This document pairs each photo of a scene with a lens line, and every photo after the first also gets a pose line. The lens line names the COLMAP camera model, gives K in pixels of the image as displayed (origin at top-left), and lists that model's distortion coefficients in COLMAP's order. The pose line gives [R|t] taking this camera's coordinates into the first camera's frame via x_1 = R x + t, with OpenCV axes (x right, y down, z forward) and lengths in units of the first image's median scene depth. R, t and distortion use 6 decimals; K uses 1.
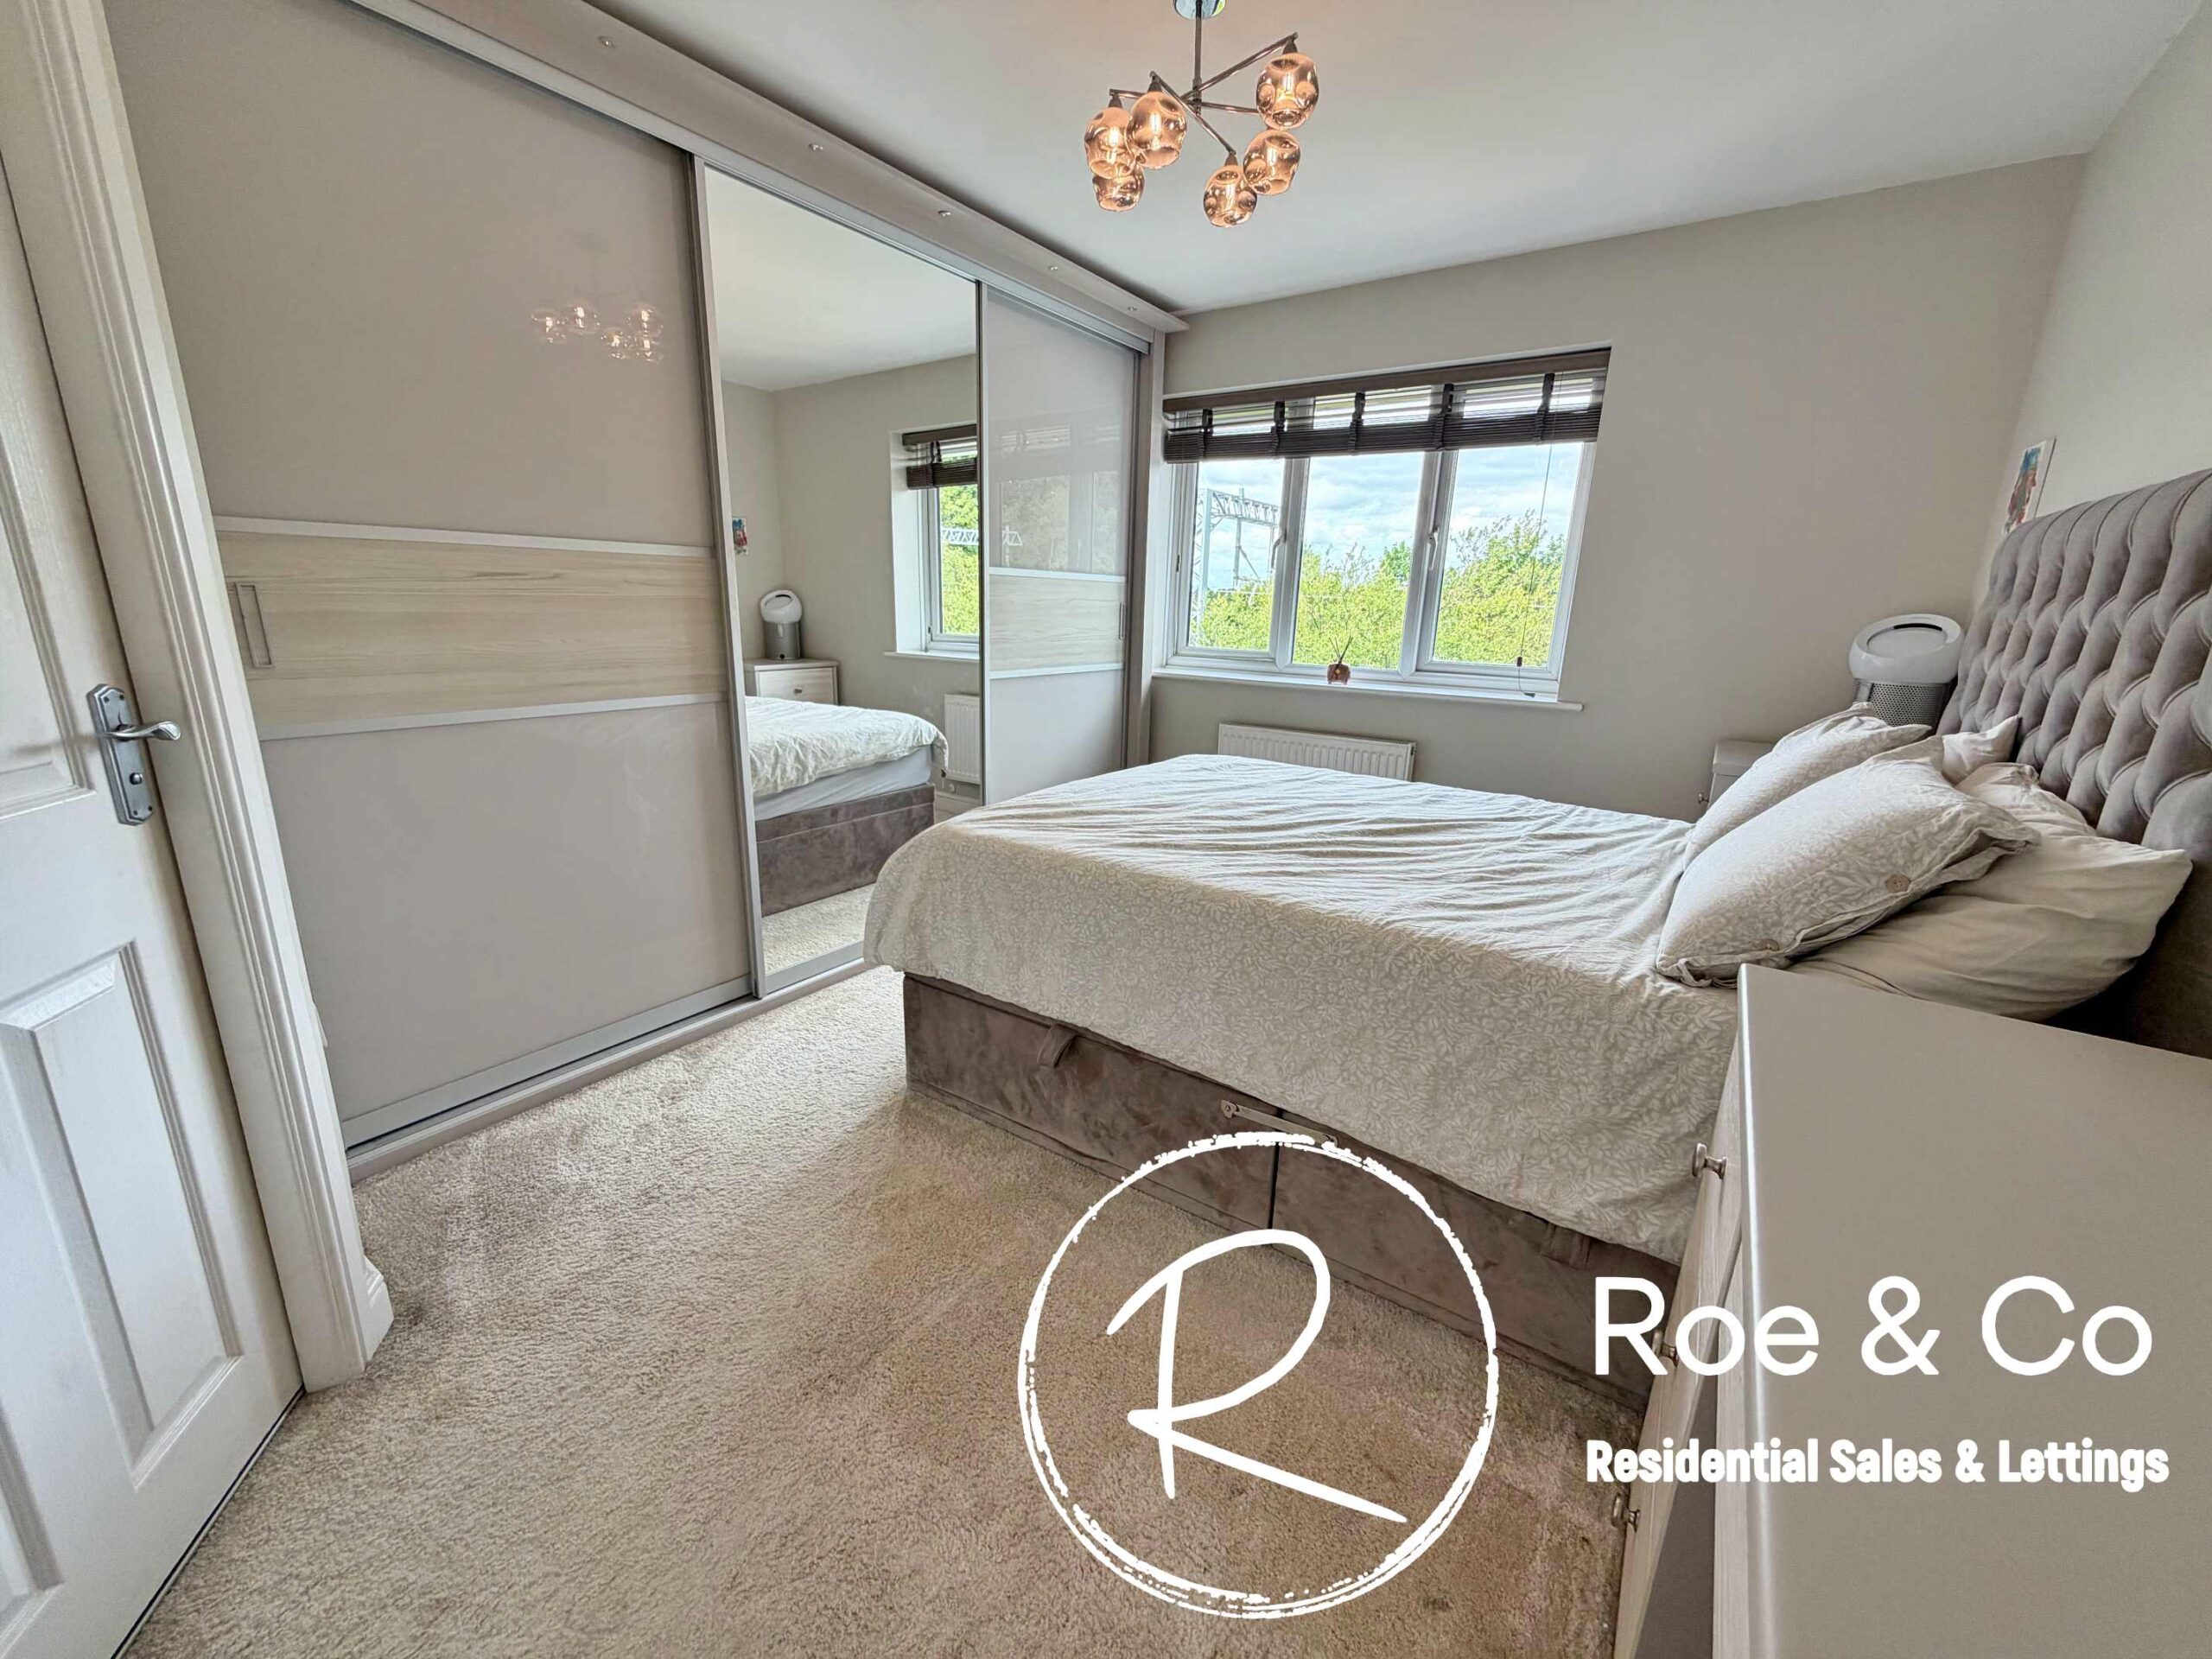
lens RADIAL K [[876.5, 0, 1095.4], [0, 876.5, 827.0], [0, 0, 1]] dist [0.000120, -0.000553]
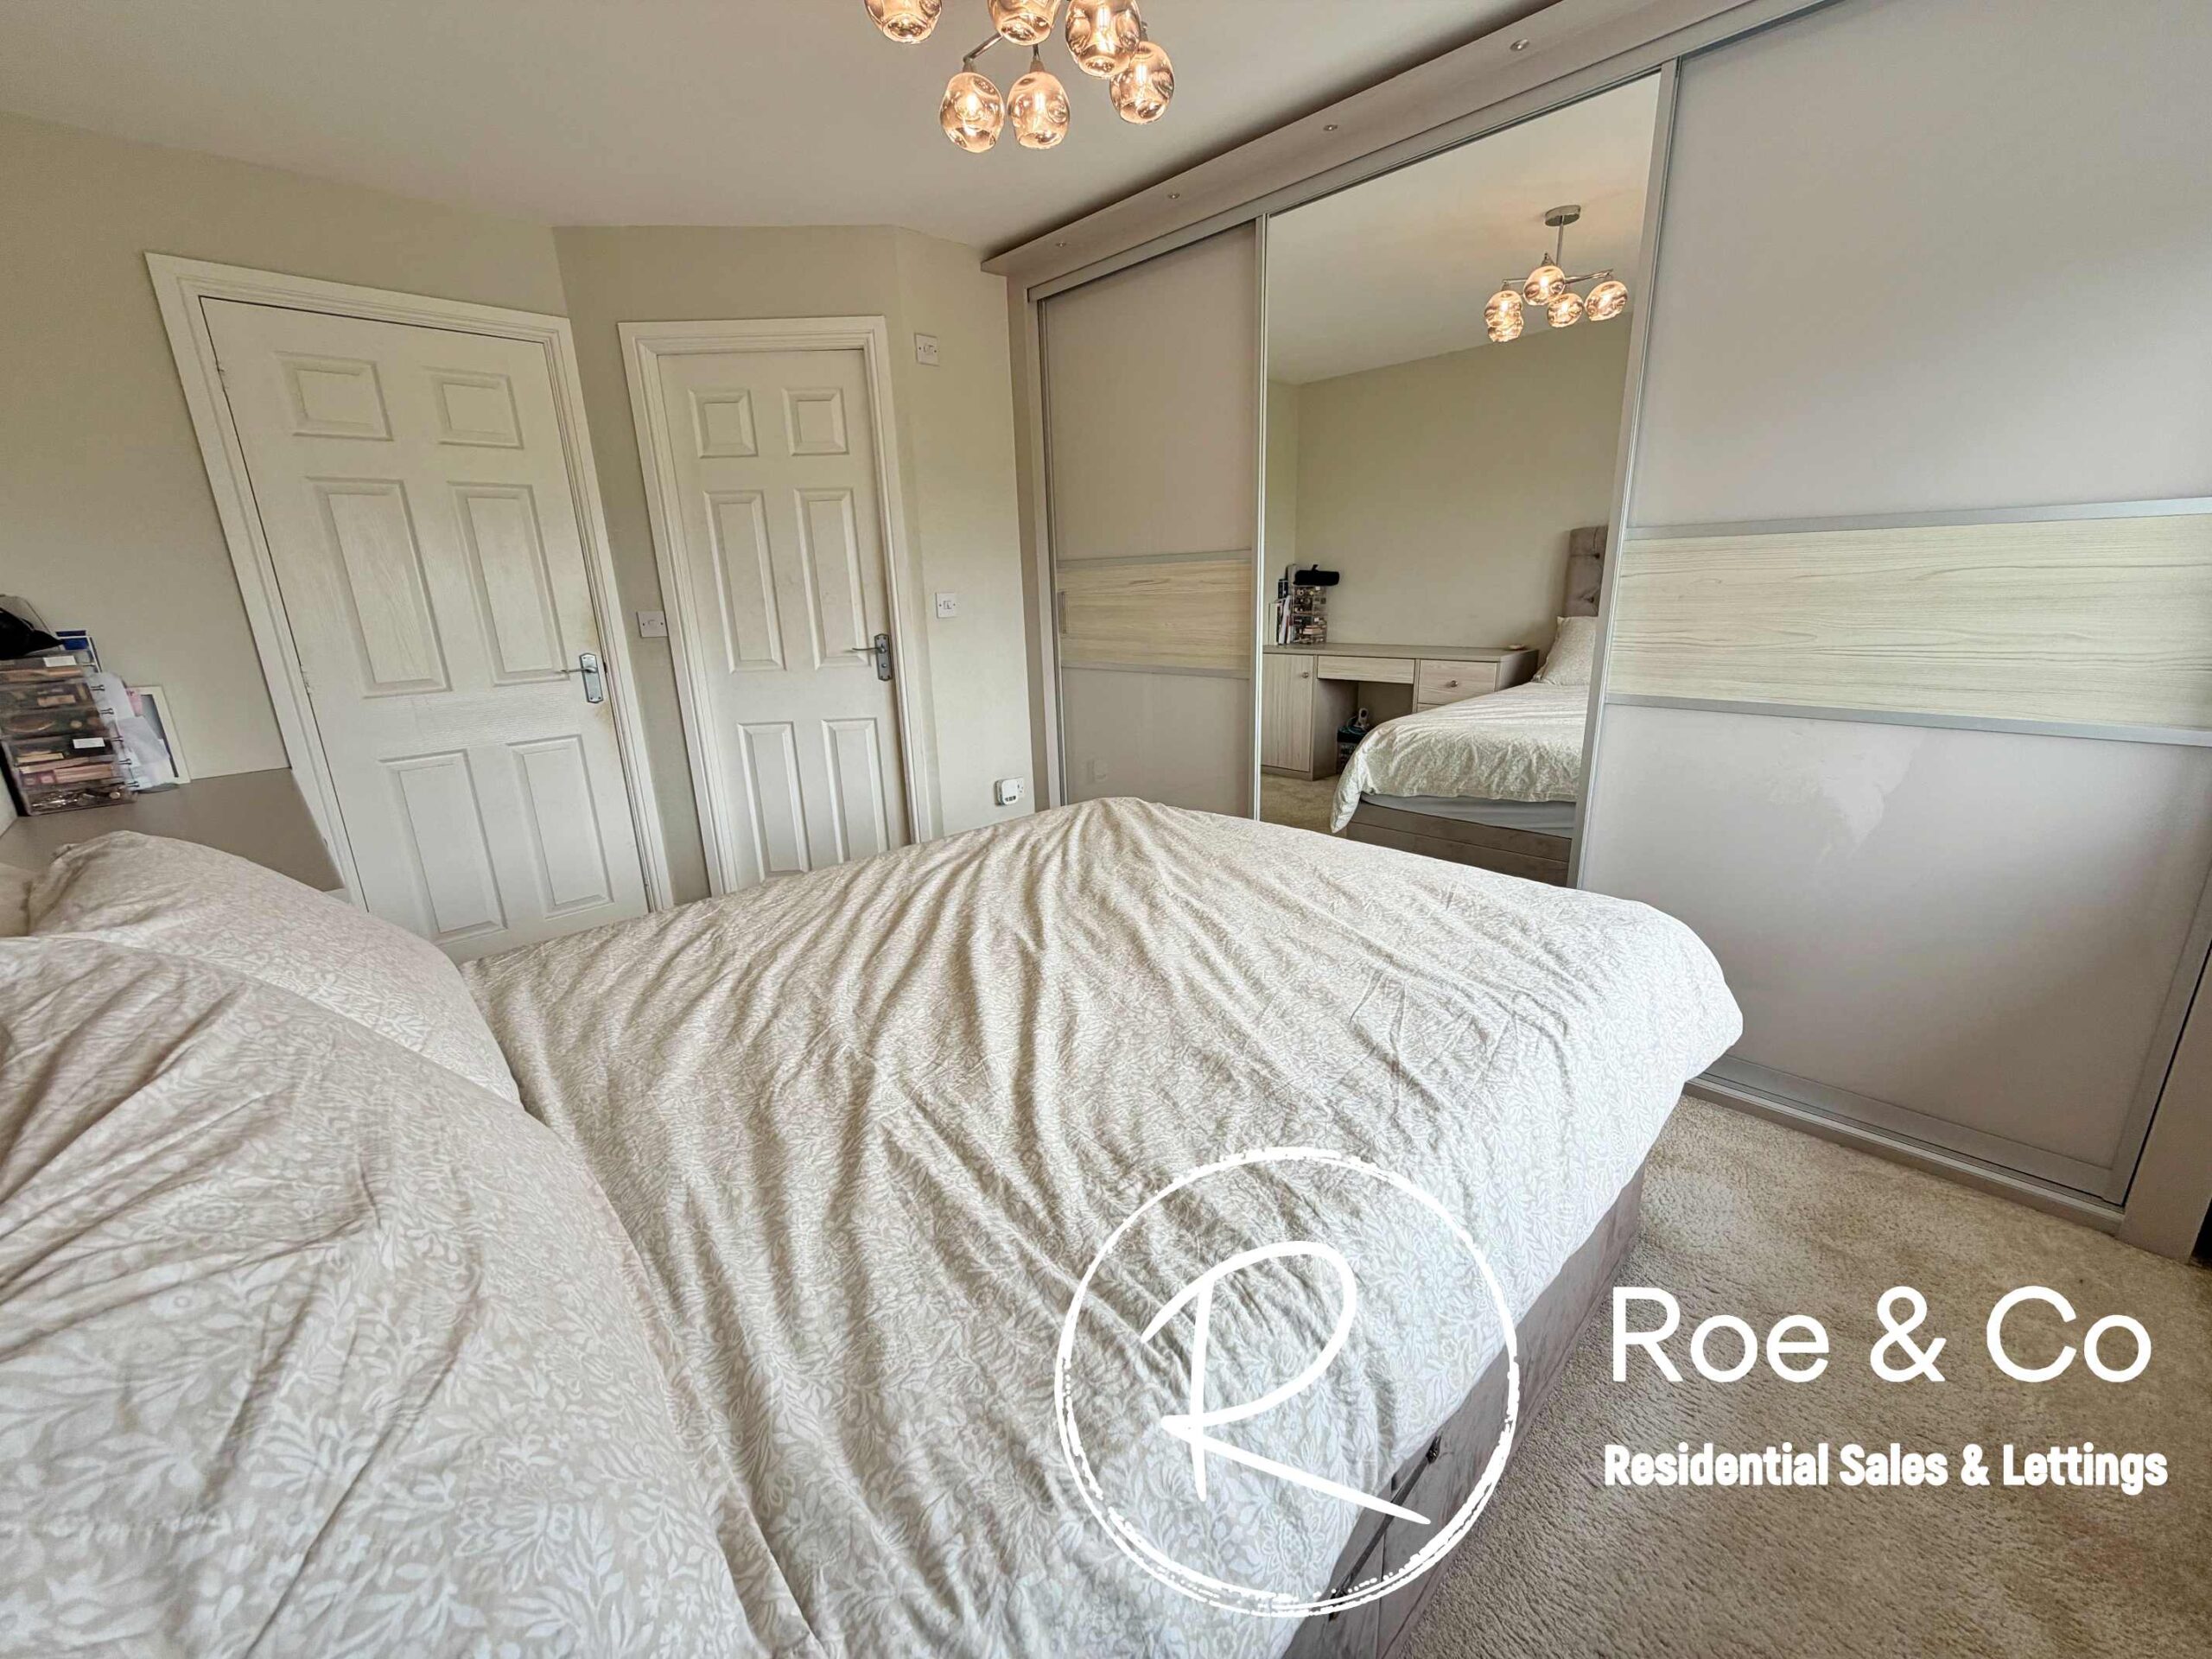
lens RADIAL K [[876.5, 0, 1095.4], [0, 876.5, 827.0], [0, 0, 1]] dist [0.000120, -0.000553]
pose [[-0.190553, 0.249526, -0.949435, 1.740540], [-0.216041, 0.932785, 0.288510, -0.556066], [0.957609, 0.260094, -0.123837, 2.190709]]
